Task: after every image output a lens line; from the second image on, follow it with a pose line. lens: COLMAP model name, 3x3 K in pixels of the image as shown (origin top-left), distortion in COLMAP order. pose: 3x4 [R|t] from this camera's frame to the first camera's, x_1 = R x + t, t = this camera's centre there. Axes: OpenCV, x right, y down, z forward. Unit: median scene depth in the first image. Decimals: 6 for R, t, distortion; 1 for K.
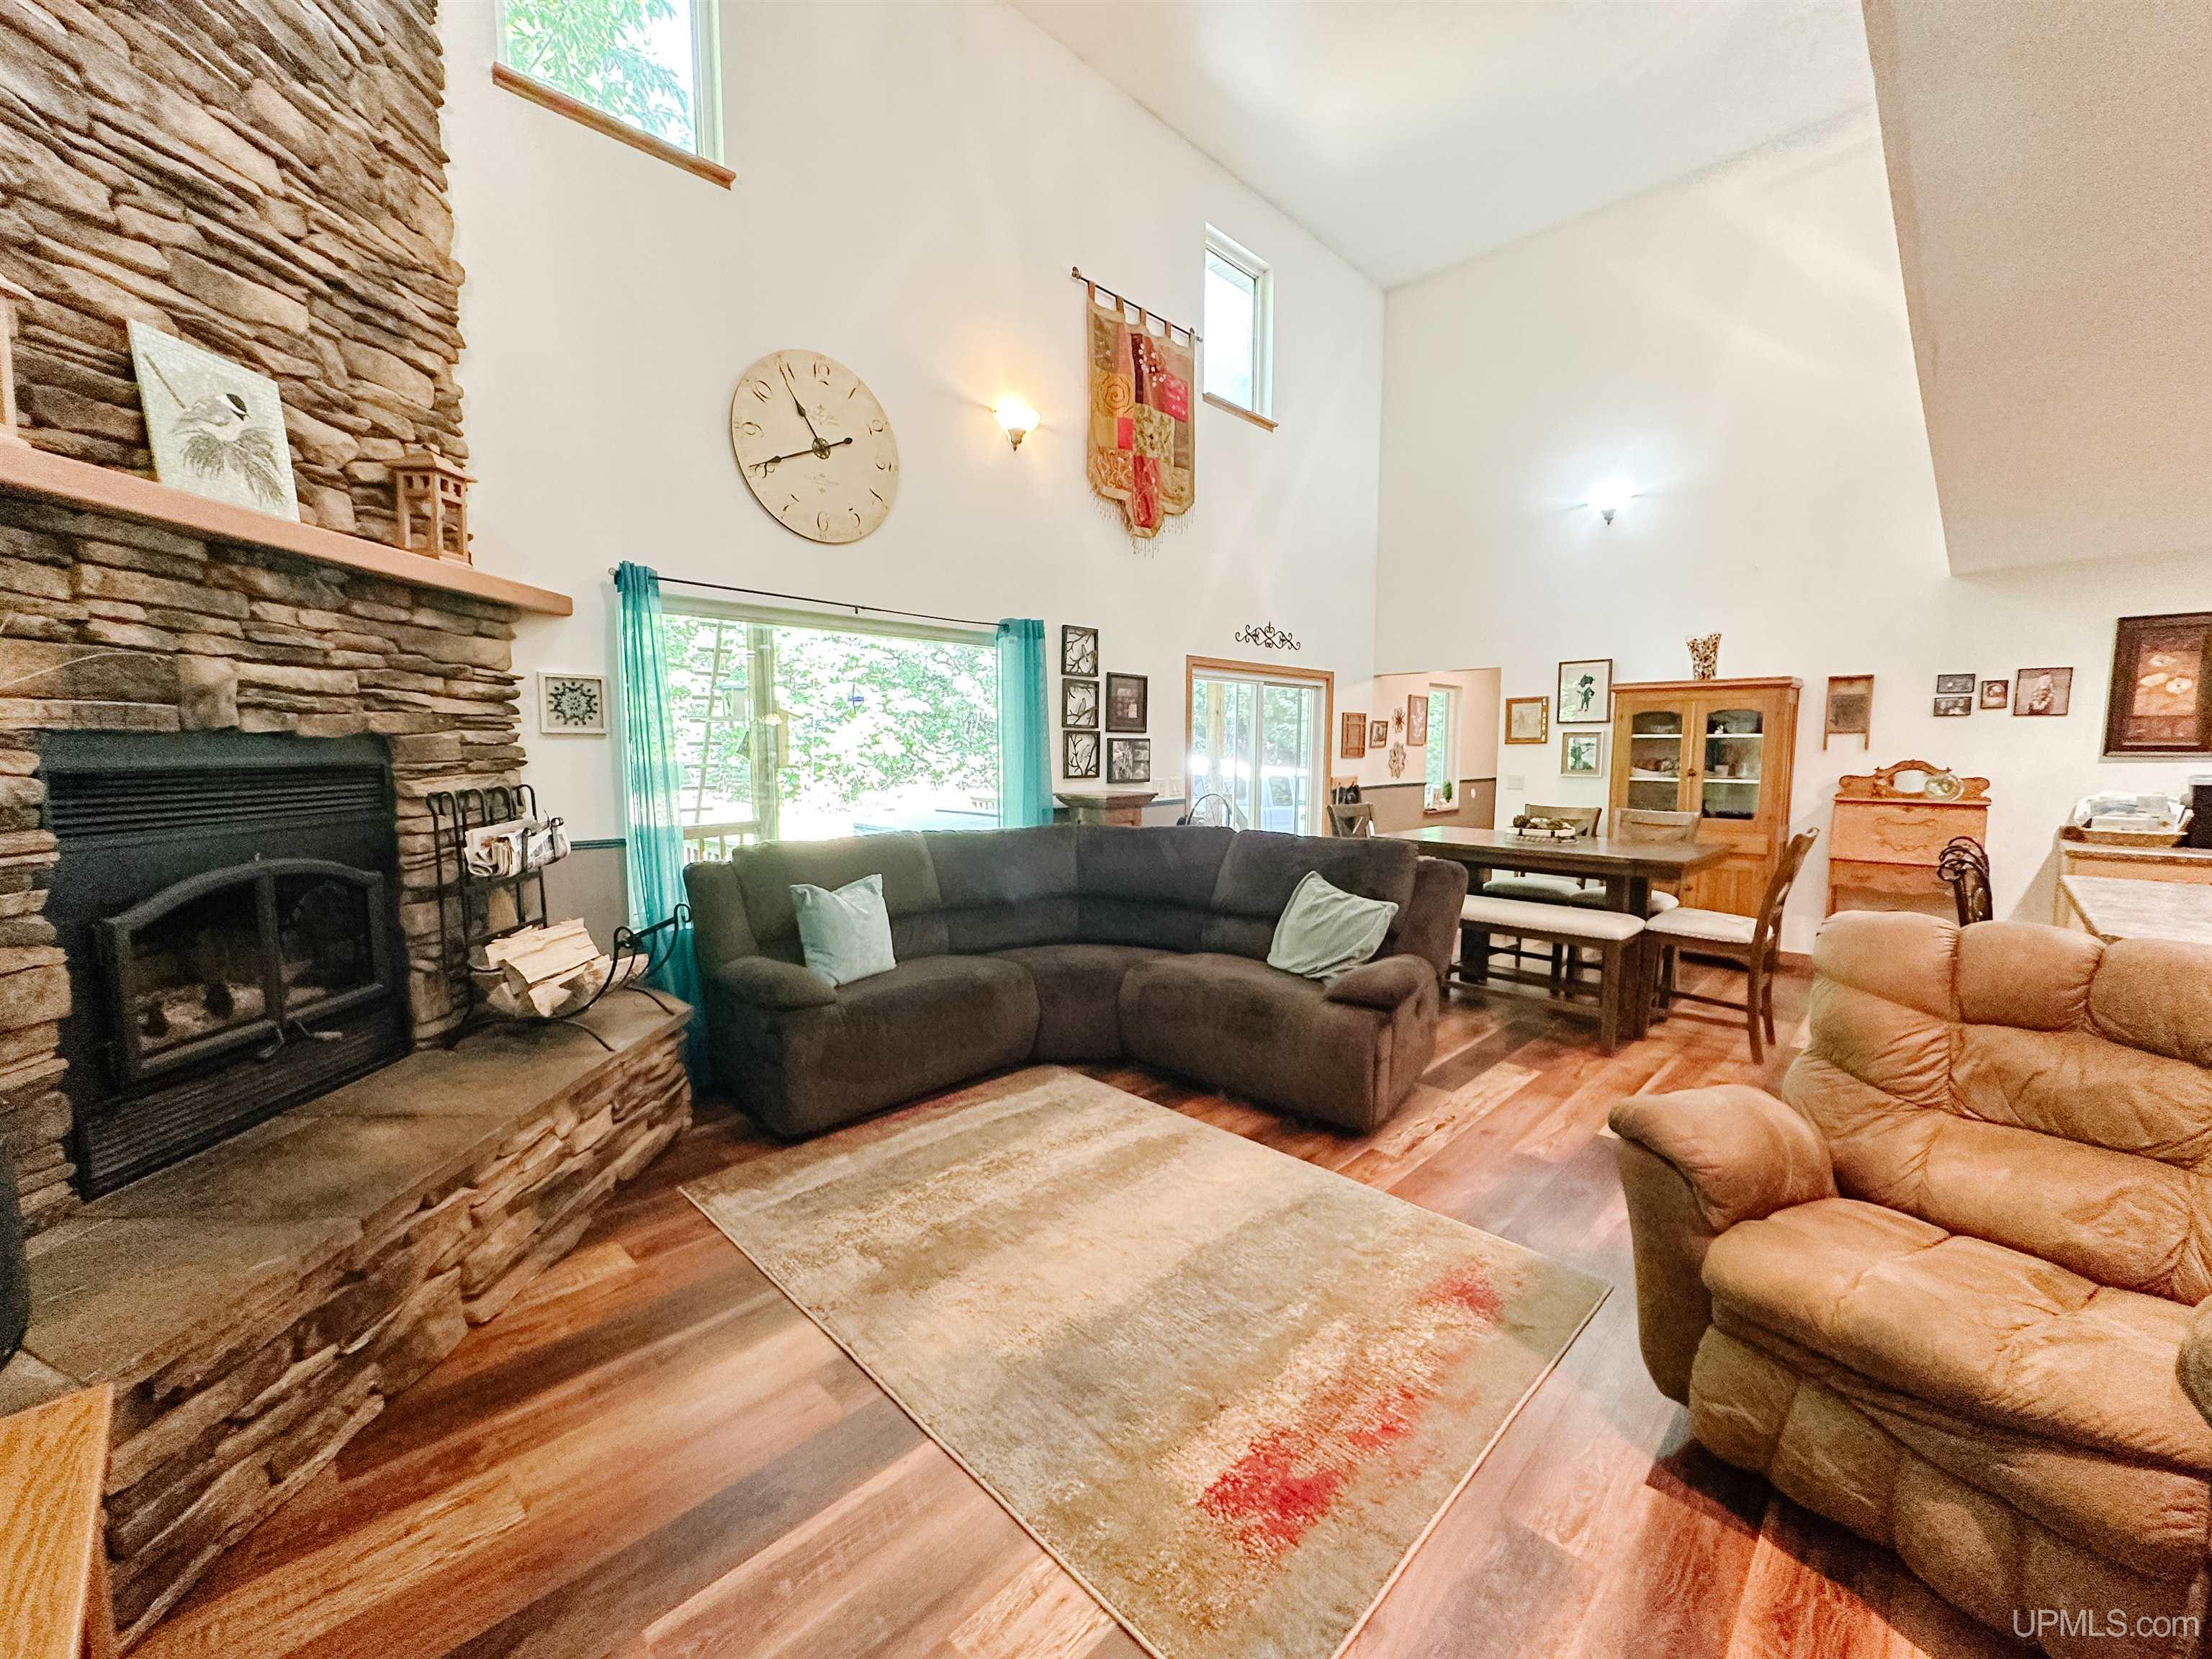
lens RADIAL K [[887.6, 0, 1105.8], [0, 887.6, 832.9], [0, 0, 1]] dist [0.004109, -0.000027]
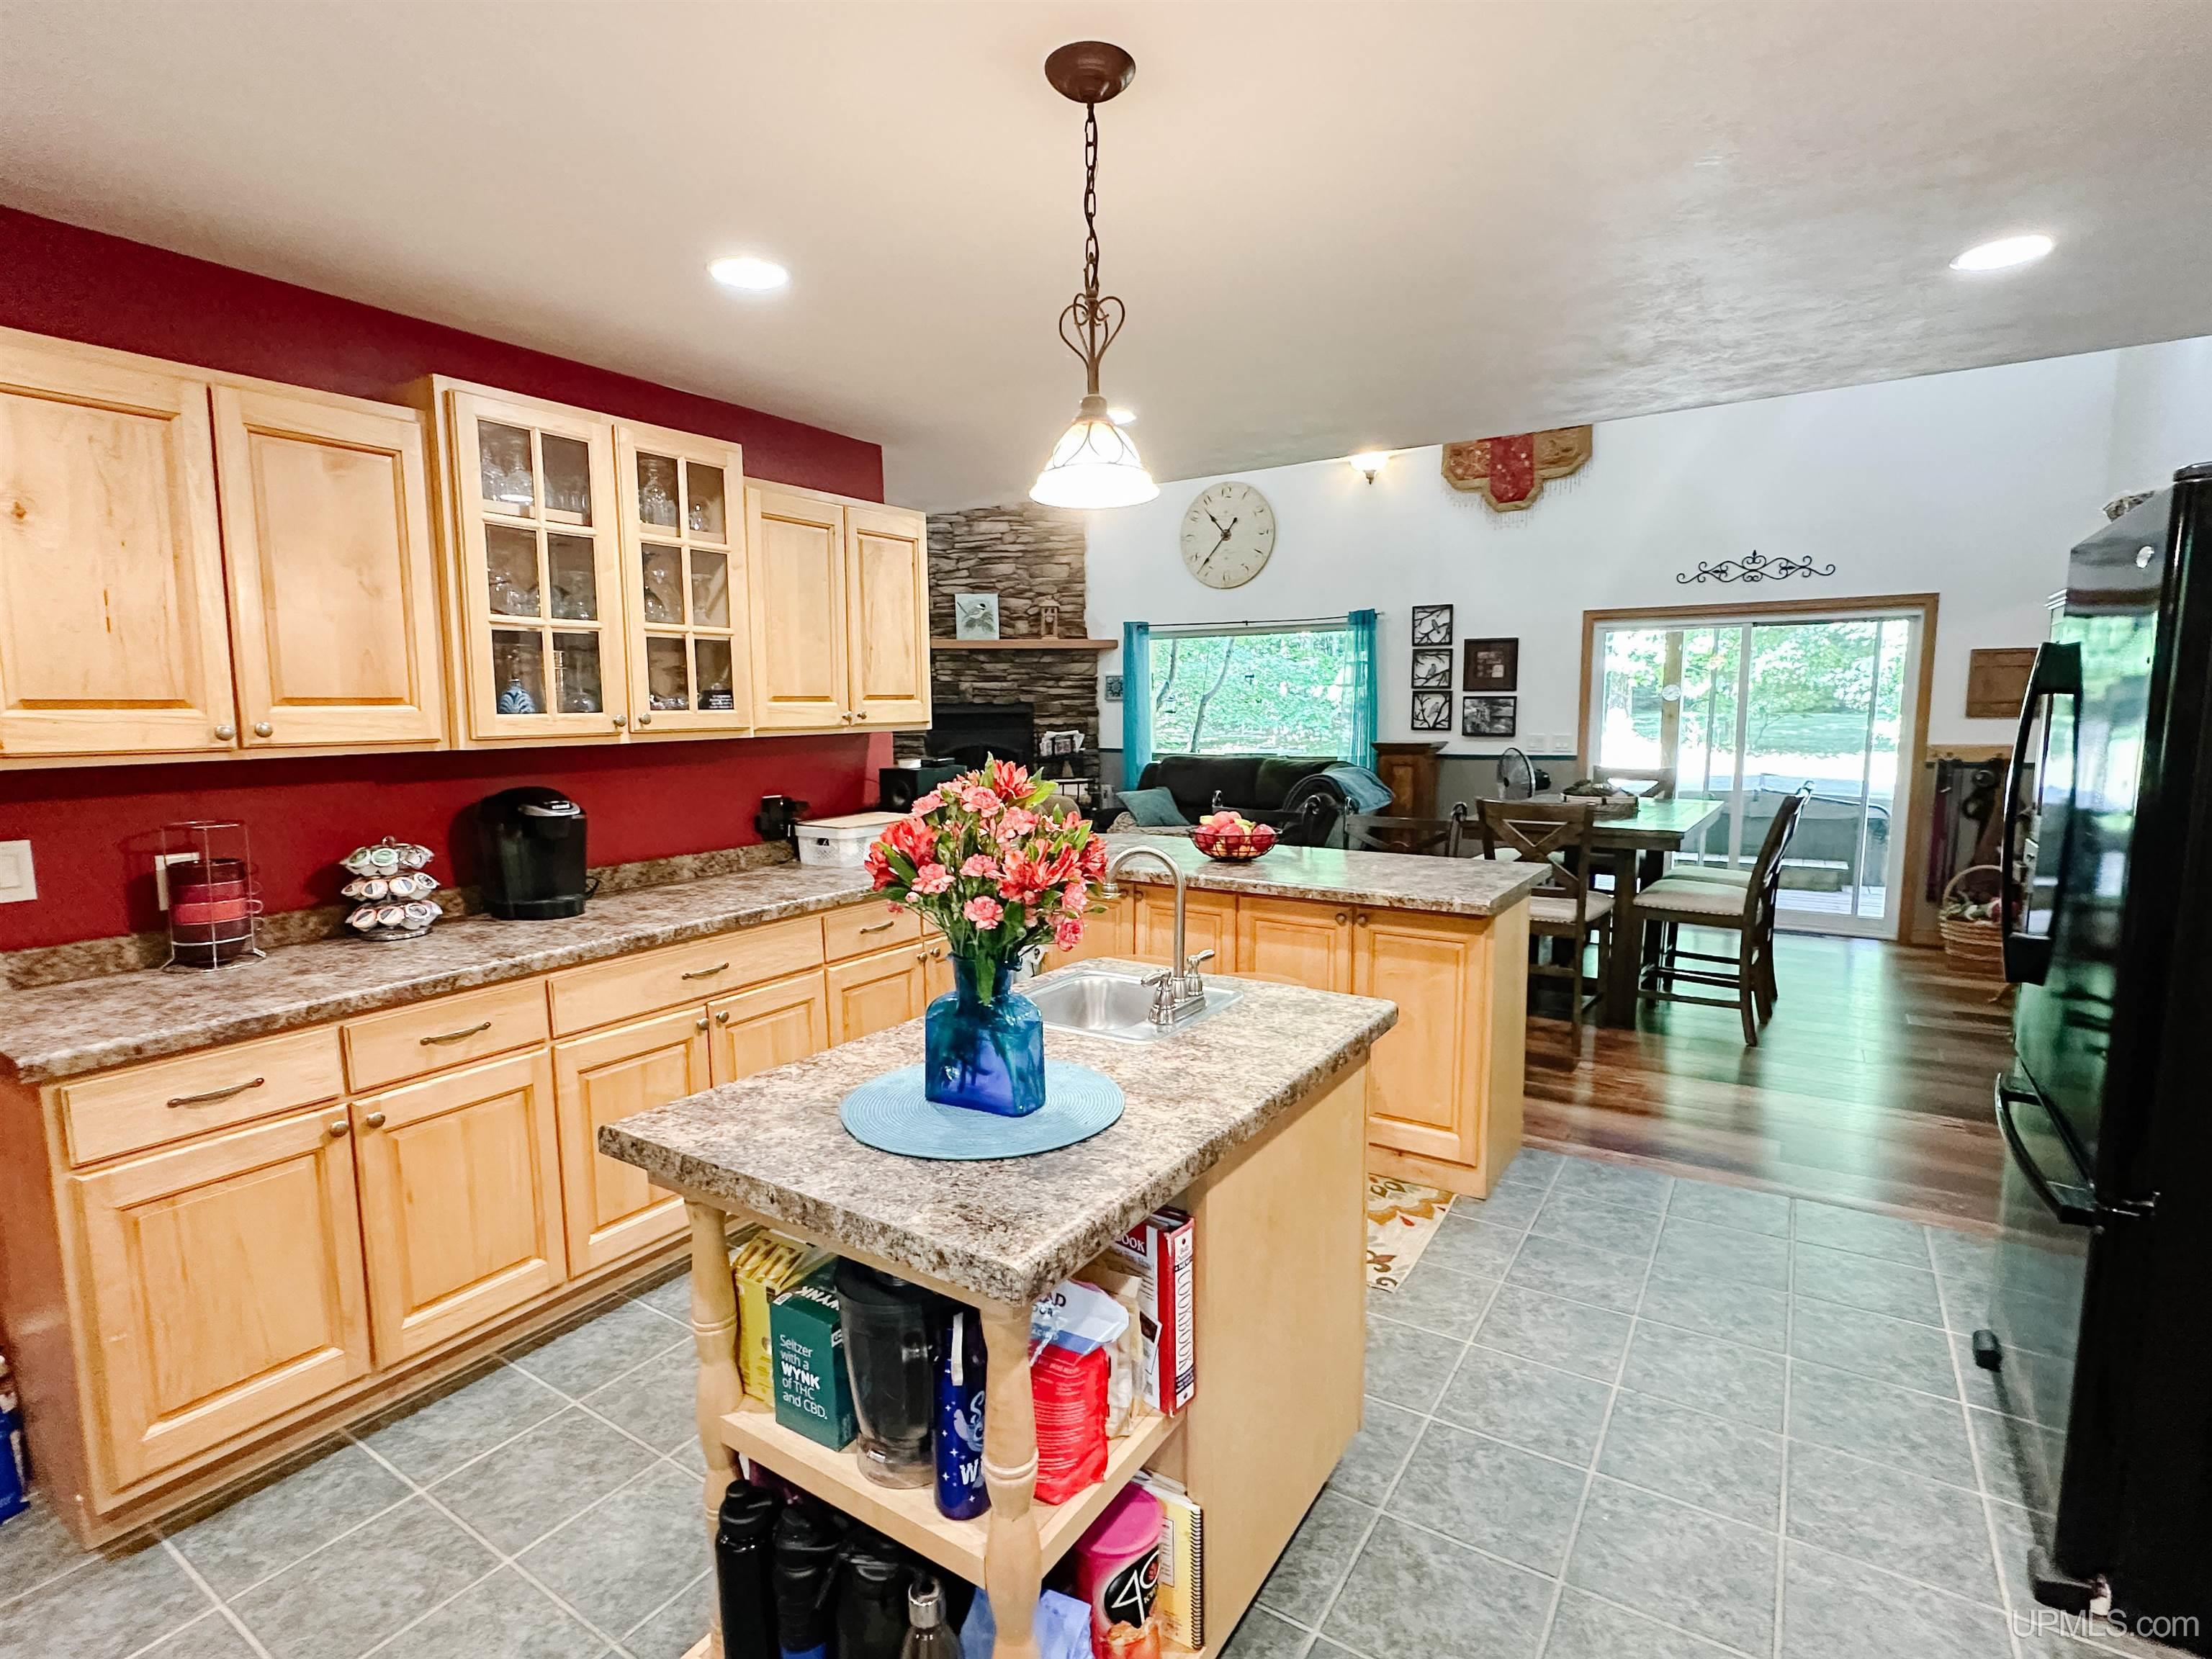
lens RADIAL K [[1081.4, 0, 1095.1], [0, 1081.4, 827.4], [0, 0, 1]] dist [-0.000247, 0.000178]
pose [[0.198713, 0.105220, -0.974393, 1.688416], [-0.088575, 0.992079, 0.089066, -0.027047], [0.976047, 0.068608, 0.206459, 0.332812]]
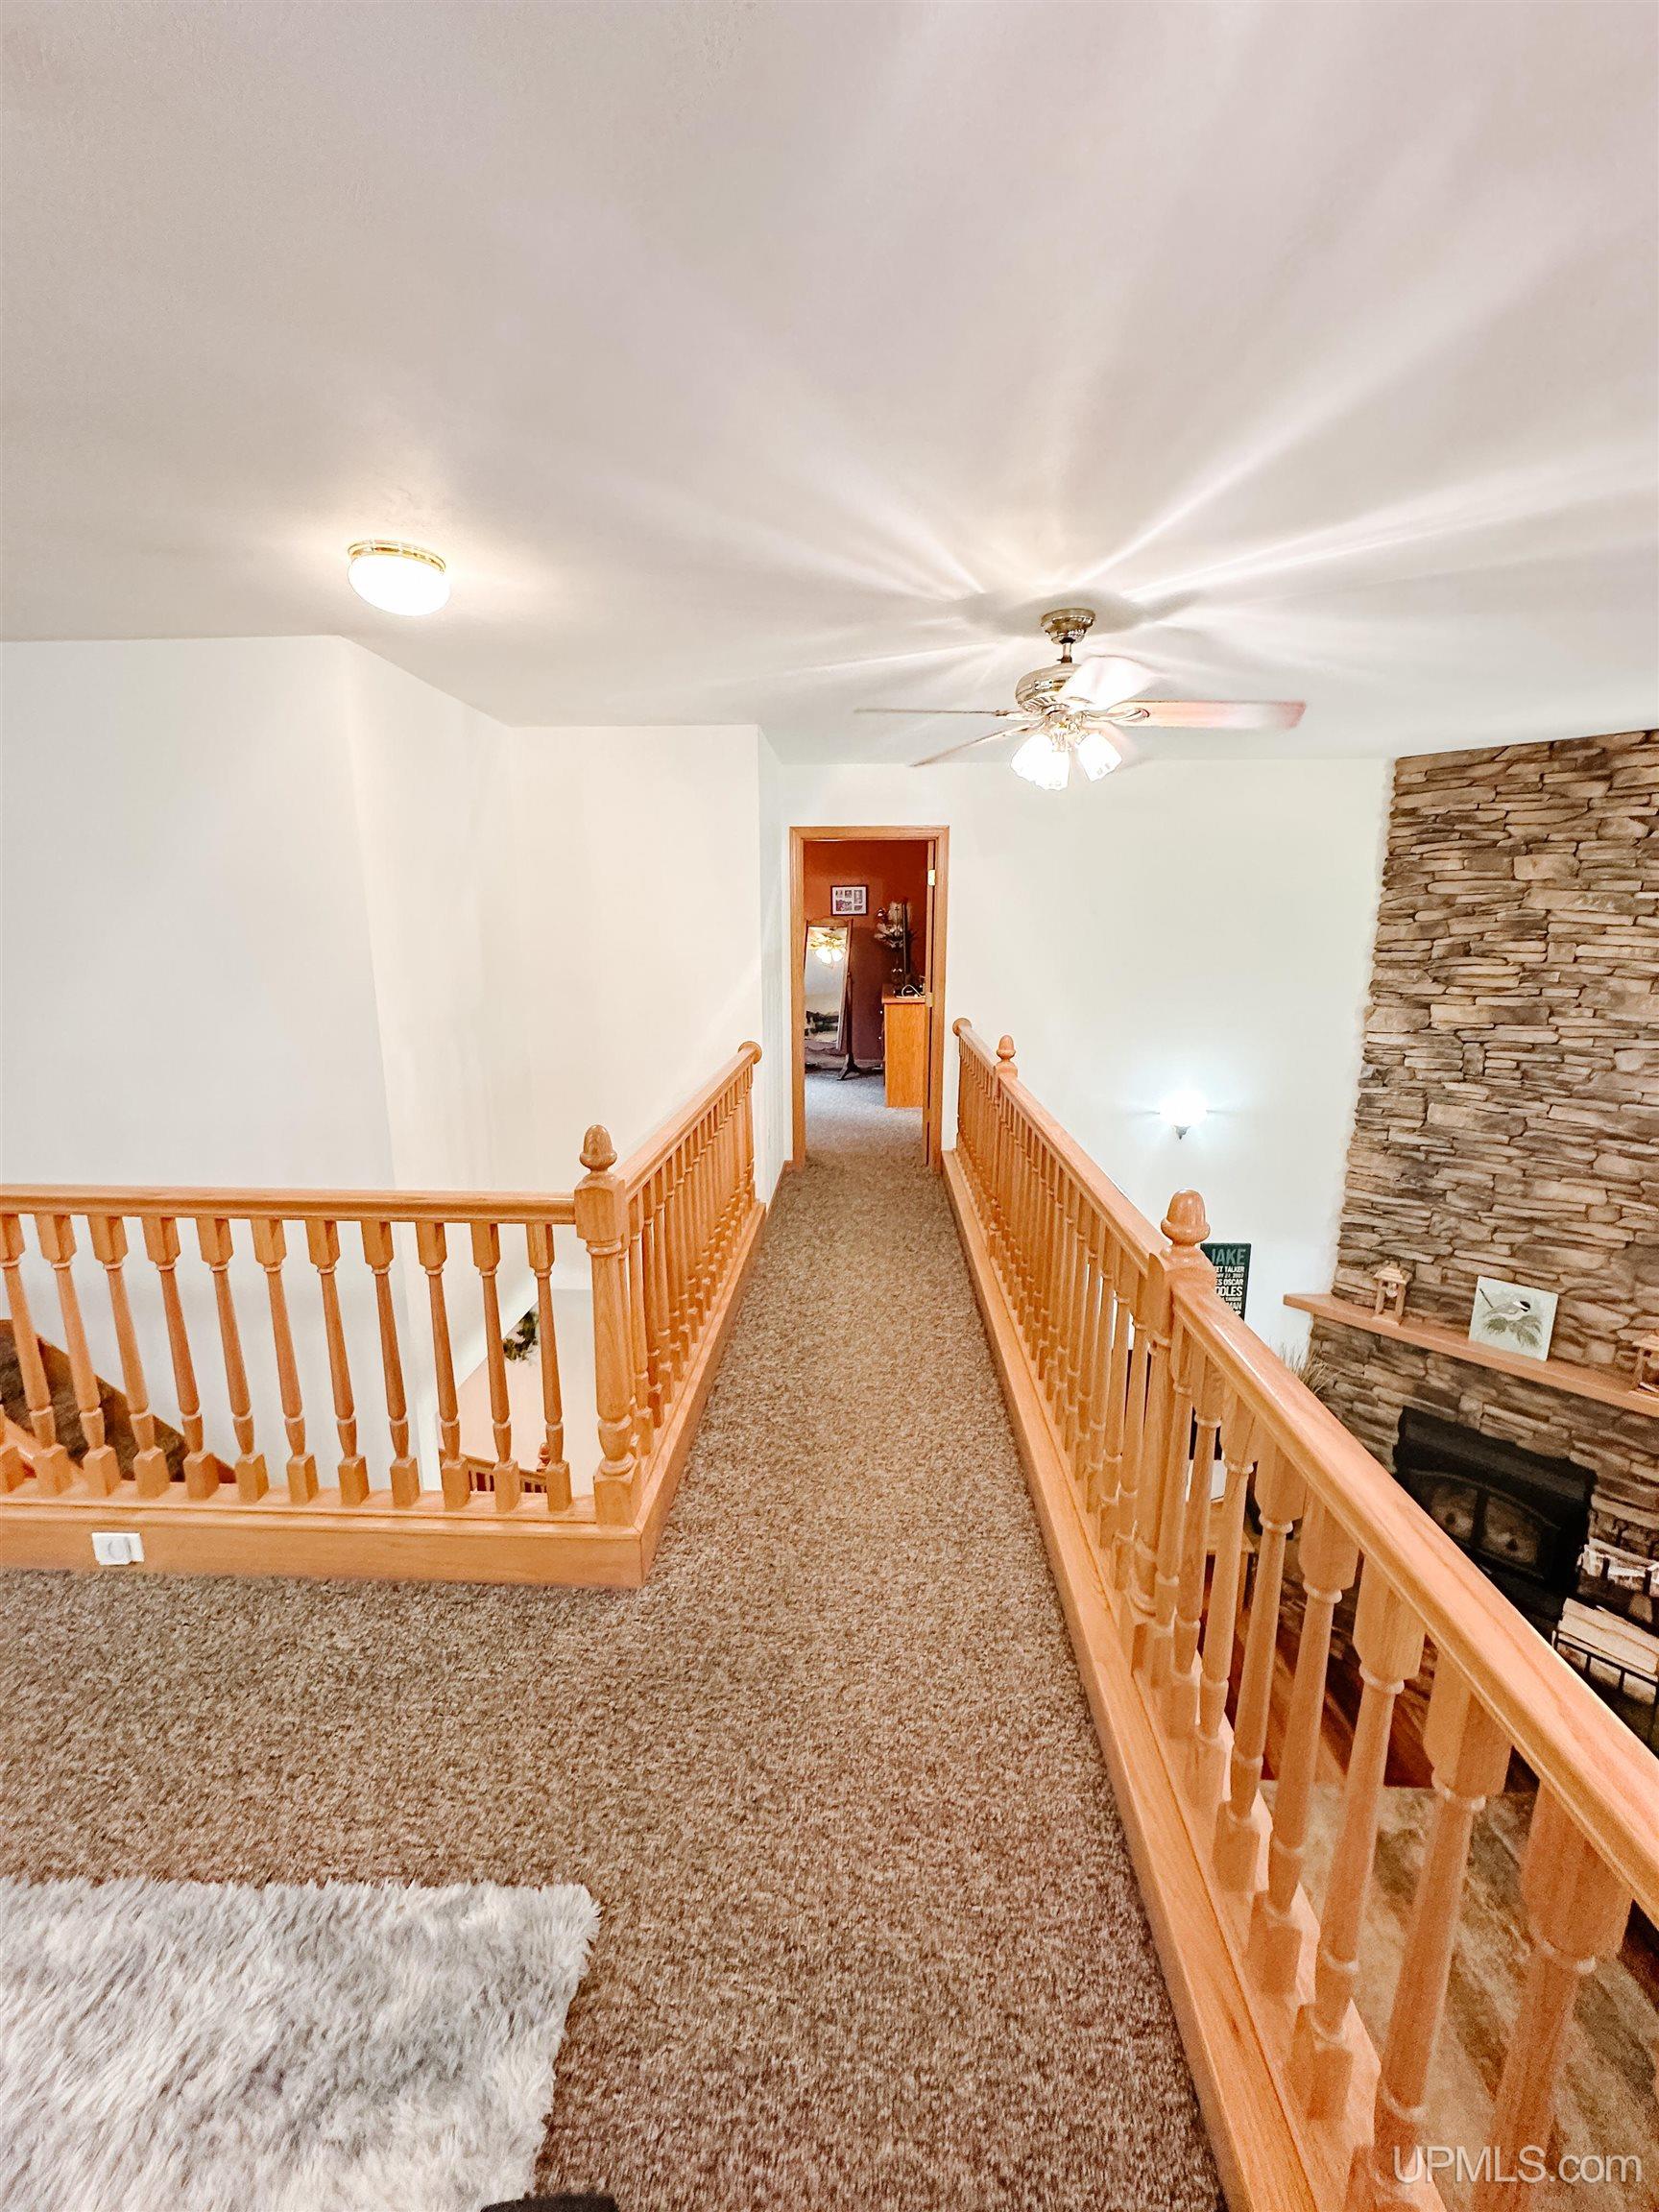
lens RADIAL K [[887.6, 0, 833.3], [0, 887.6, 1106.2], [0, 0, 1]] dist [0.004109, -0.000027]
pose [[-0.738460, 0.134857, -0.660674, 0.897312], [-0.072026, 0.958415, 0.276139, -0.764859], [0.670439, 0.251503, -0.698038, 0.671741]]
